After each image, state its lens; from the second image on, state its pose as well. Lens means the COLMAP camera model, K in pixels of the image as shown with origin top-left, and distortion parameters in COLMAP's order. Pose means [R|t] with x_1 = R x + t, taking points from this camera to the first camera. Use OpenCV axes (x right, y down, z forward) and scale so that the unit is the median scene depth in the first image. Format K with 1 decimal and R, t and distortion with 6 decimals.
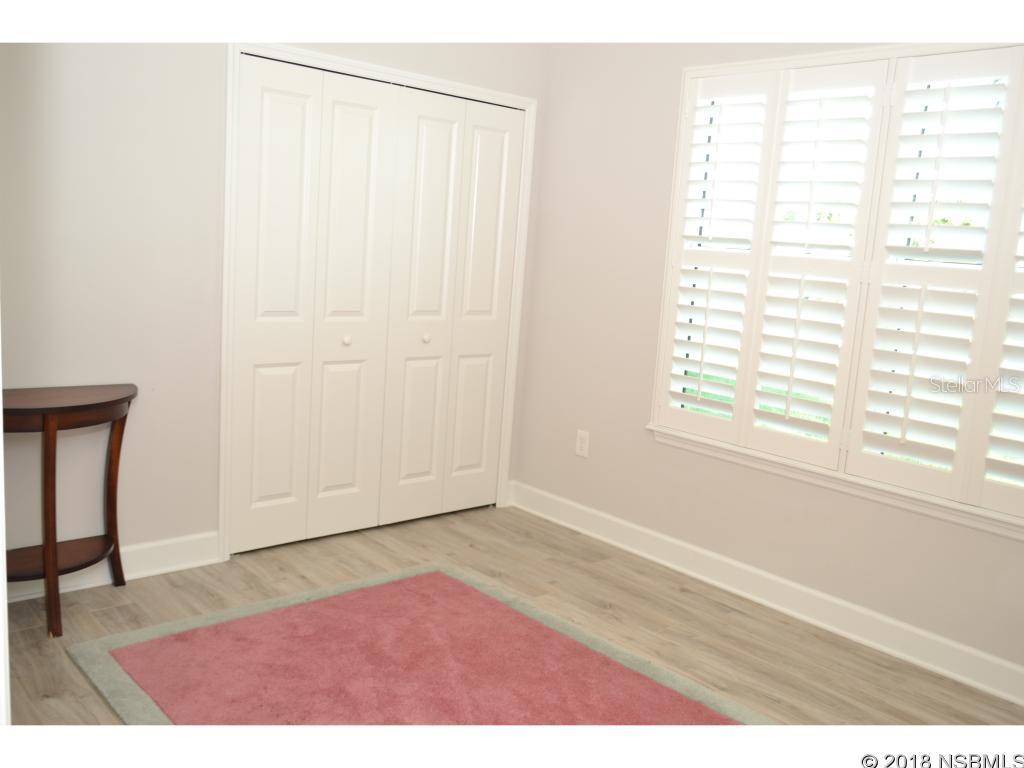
lens RADIAL K [[888.4, 0, 512.0], [0, 888.4, 384.0], [0, 0, 1]] dist [-0.023379, 0.000446]
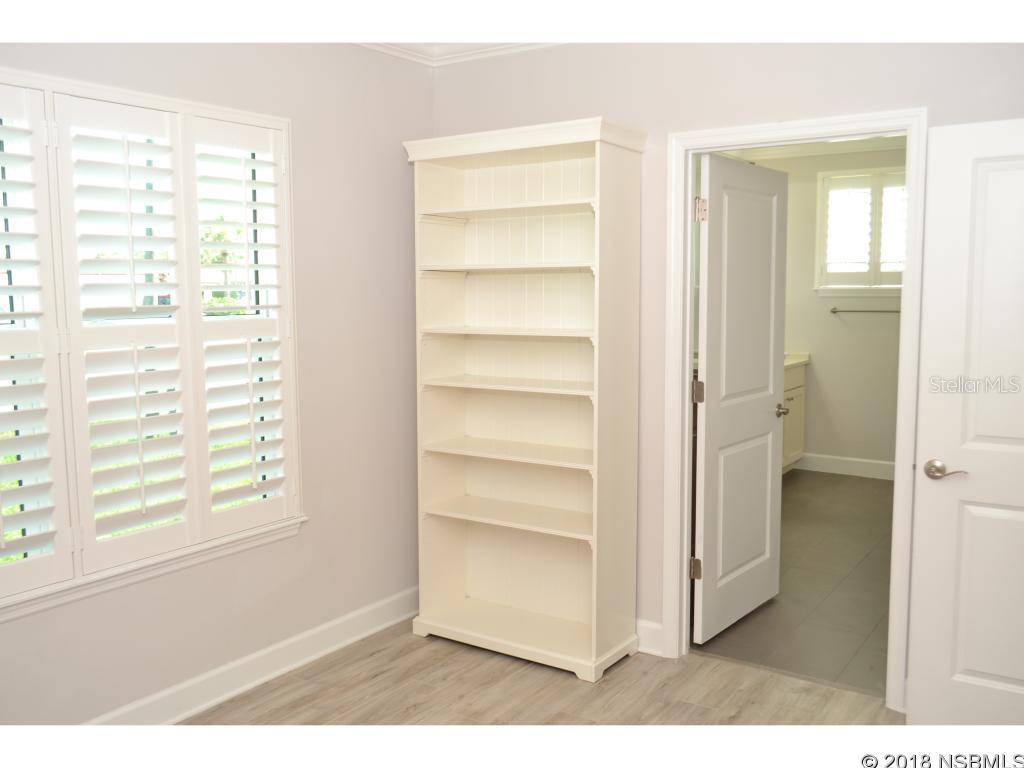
lens RADIAL K [[888.4, 0, 512.0], [0, 888.4, 384.0], [0, 0, 1]] dist [-0.023379, 0.000446]
pose [[-0.261114, -0.155262, 0.952740, -0.548693], [0.163799, 0.965541, 0.202240, -0.195974], [-0.951309, 0.208866, -0.226685, 0.827778]]
